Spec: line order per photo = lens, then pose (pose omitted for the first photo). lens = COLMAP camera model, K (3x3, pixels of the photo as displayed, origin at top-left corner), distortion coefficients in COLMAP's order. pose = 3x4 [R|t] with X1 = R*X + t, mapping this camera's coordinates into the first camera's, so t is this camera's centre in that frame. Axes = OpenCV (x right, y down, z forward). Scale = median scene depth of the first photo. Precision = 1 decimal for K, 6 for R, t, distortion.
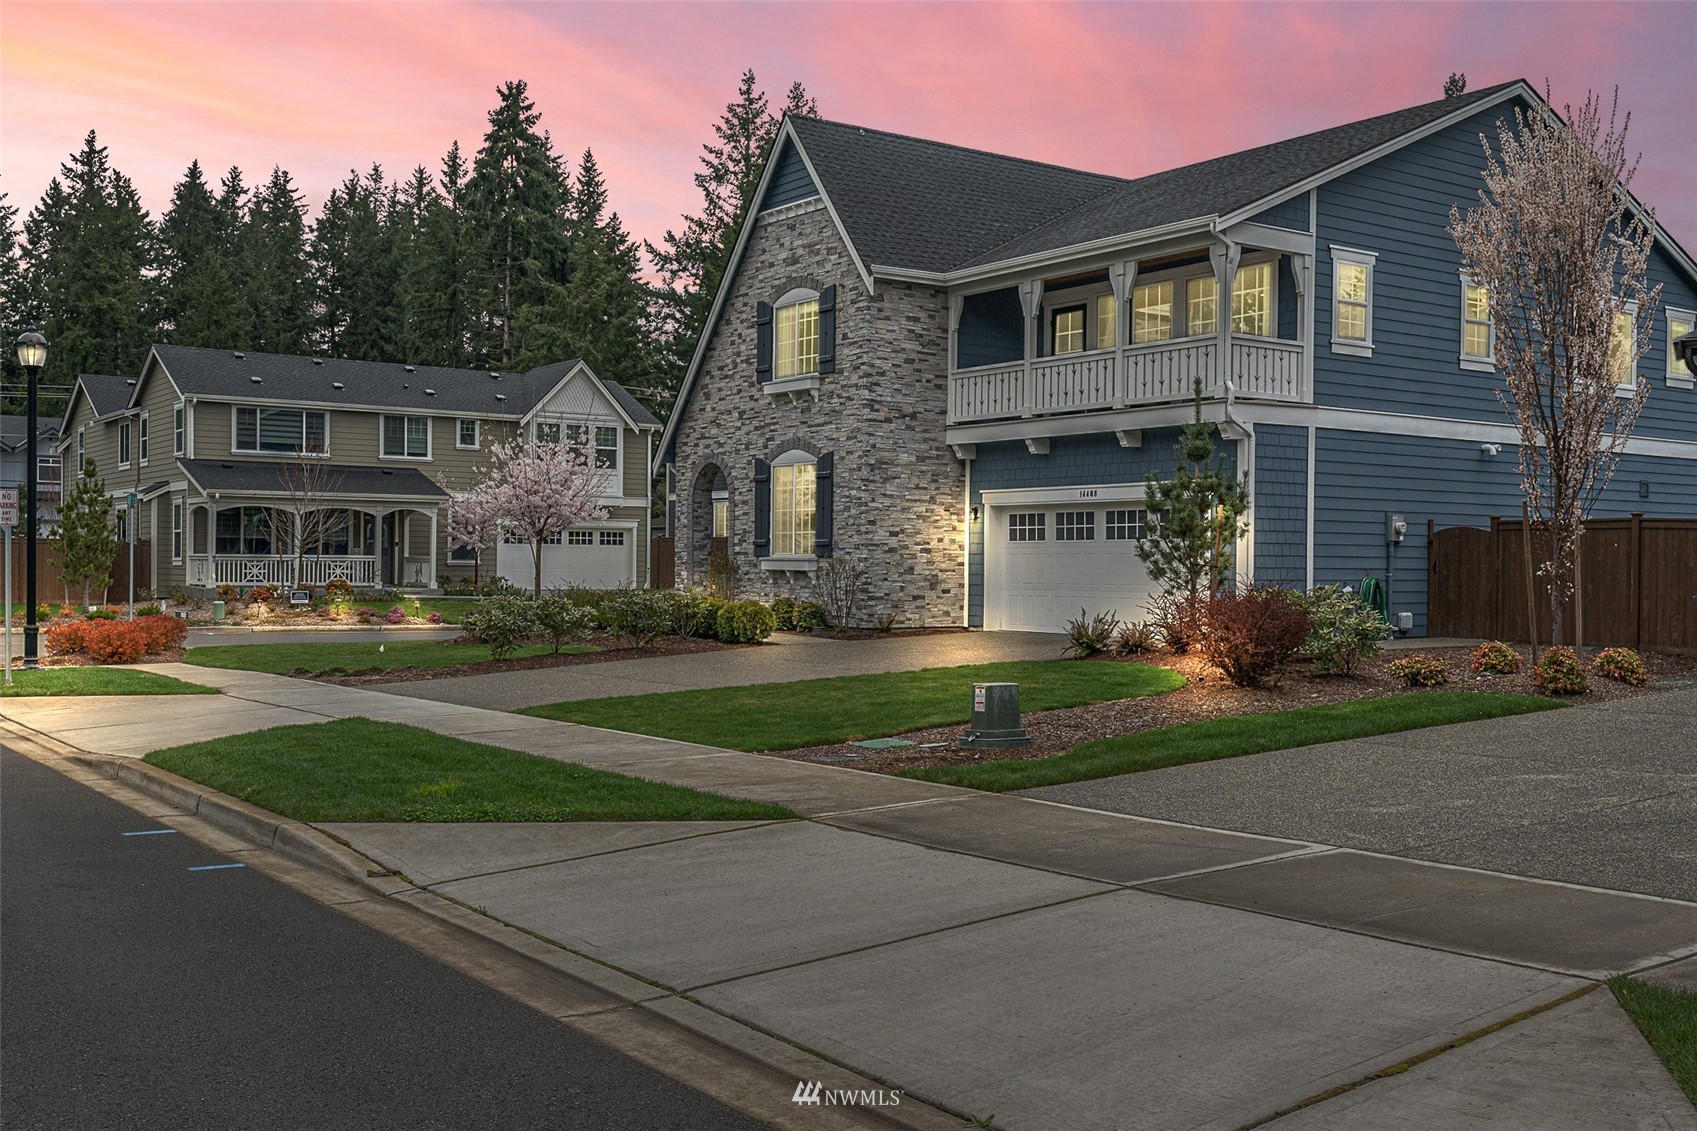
lens RADIAL K [[1636.5, 0, 849.3], [0, 1636.5, 567.5], [0, 0, 1]] dist [0.010003, 0.000000]
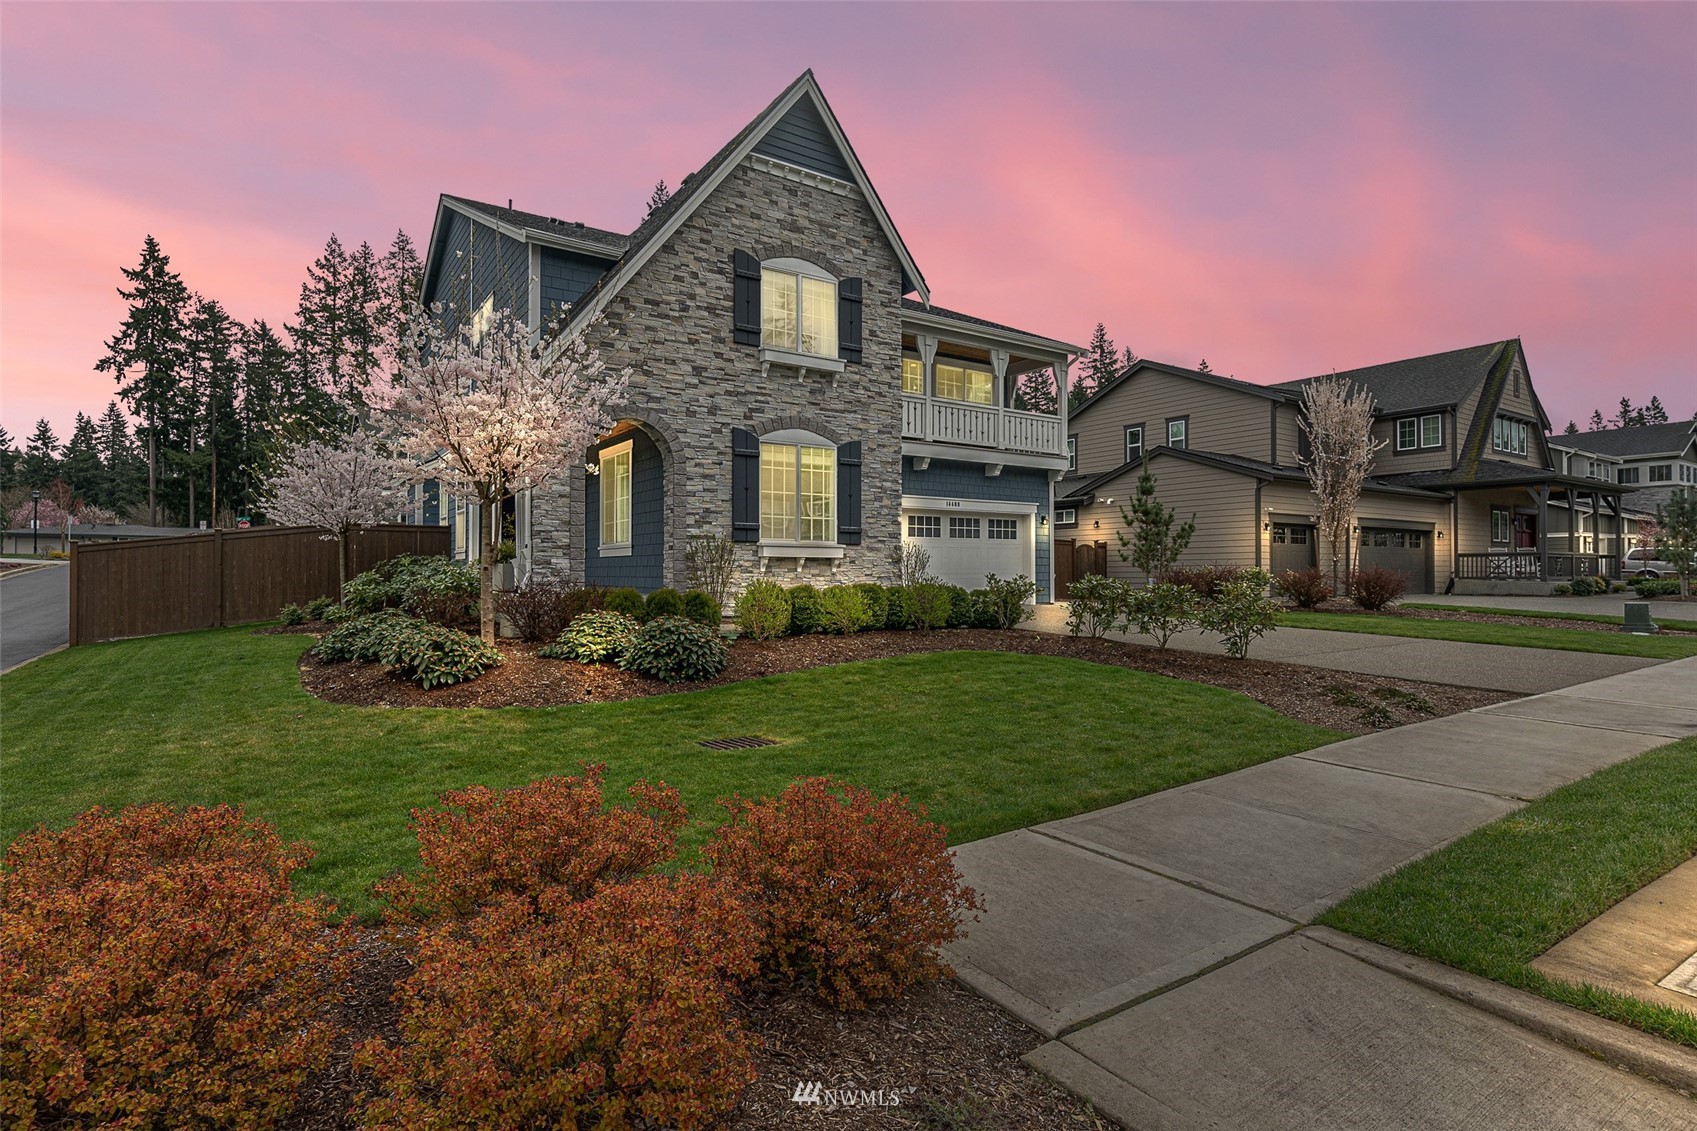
lens RADIAL K [[865.0, 0, 846.6], [0, 865.0, 560.8], [0, 0, 1]] dist [-0.001184, -0.000060]
pose [[0.030647, 0.006746, 0.999508, -0.528483], [0.001642, 0.999976, -0.006800, 0.006977], [-0.999529, 0.001850, 0.030635, 0.956789]]
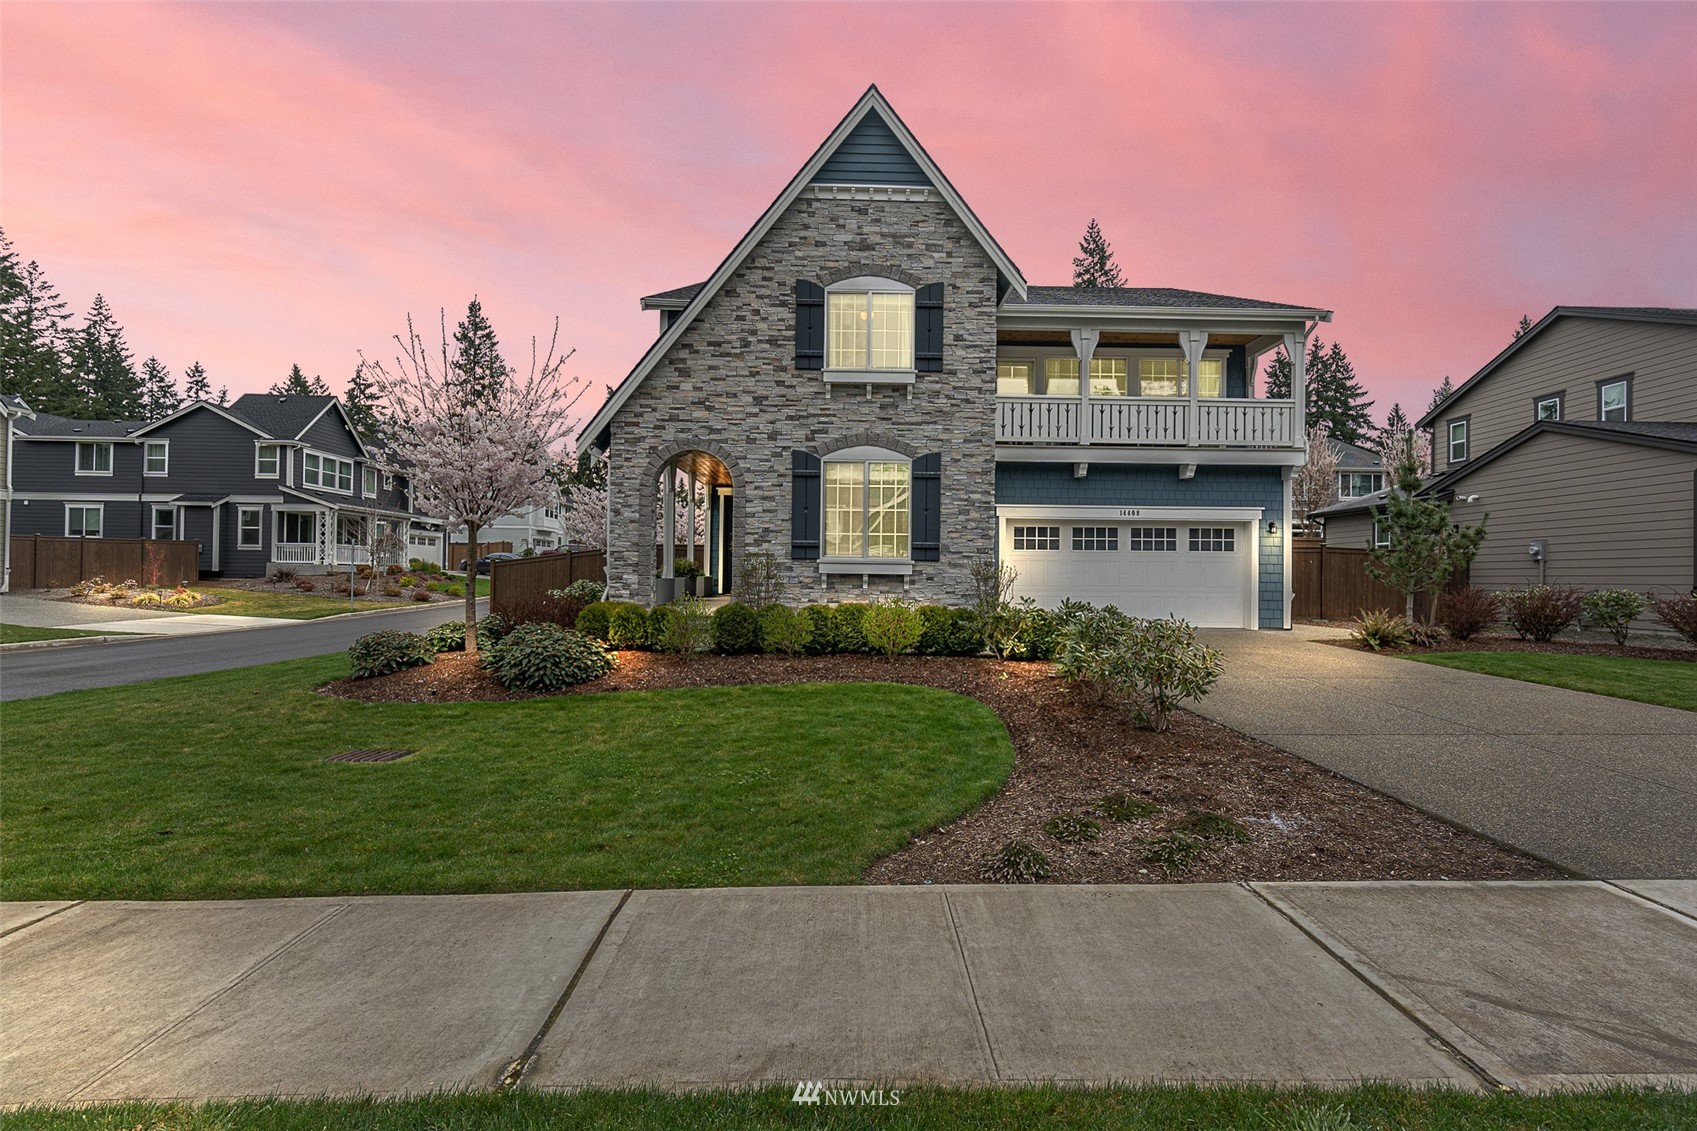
lens RADIAL K [[768.4, 0, 854.1], [0, 768.4, 565.6], [0, 0, 1]] dist [-0.000860, -0.000085]
pose [[0.570192, 0.010907, 0.821439, -0.400086], [-0.005300, 0.999940, -0.009598, 0.001097], [-0.821494, 0.001119, 0.570216, 0.753266]]
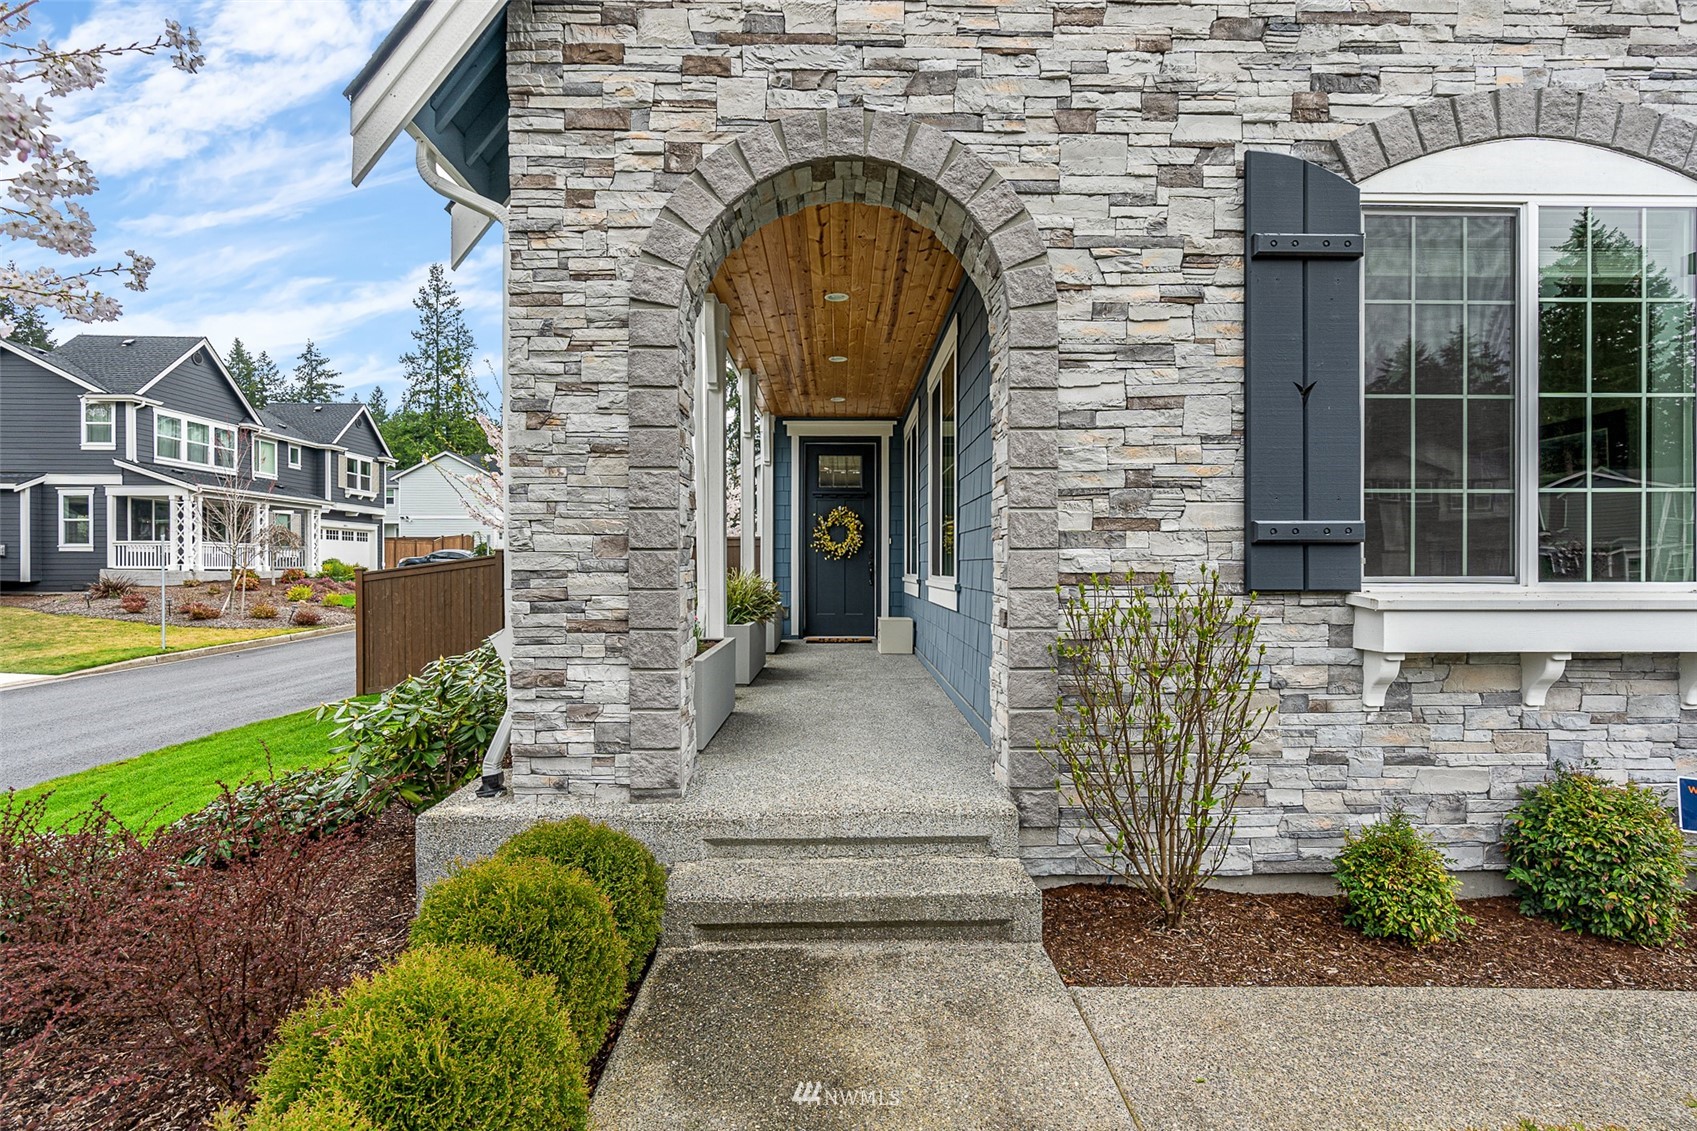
lens RADIAL K [[768.4, 0, 849.5], [0, 768.4, 569.3], [0, 0, 1]] dist [-0.000860, -0.000085]
pose [[0.563751, -0.010745, 0.825875, -0.181552], [0.006131, 0.999942, 0.008824, -0.011541], [-0.825922, 0.000089, 0.563784, 1.018276]]
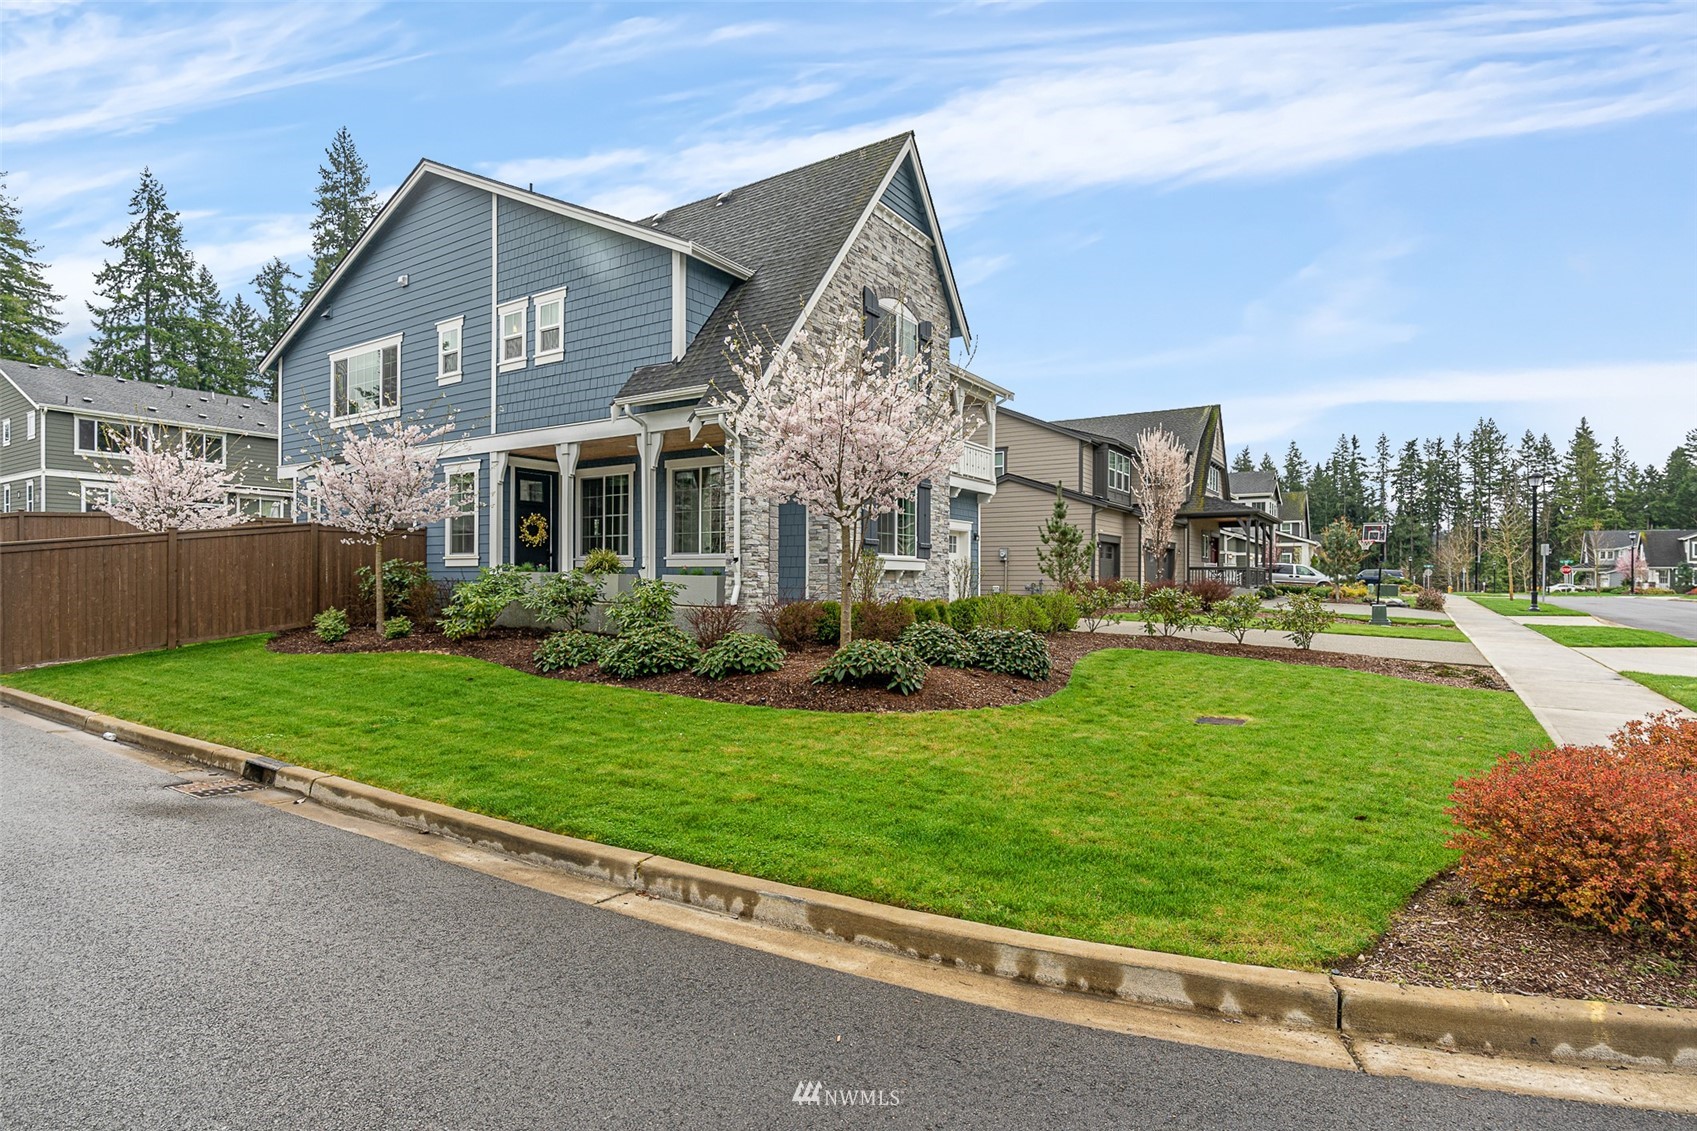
lens RADIAL K [[865.0, 0, 839.9], [0, 865.0, 570.5], [0, 0, 1]] dist [-0.001184, -0.000060]
pose [[-0.355101, -0.002767, 0.934824, -0.535089], [-0.007889, 0.999969, -0.000037, 0.002029], [-0.934795, -0.007388, -0.355112, 1.227963]]
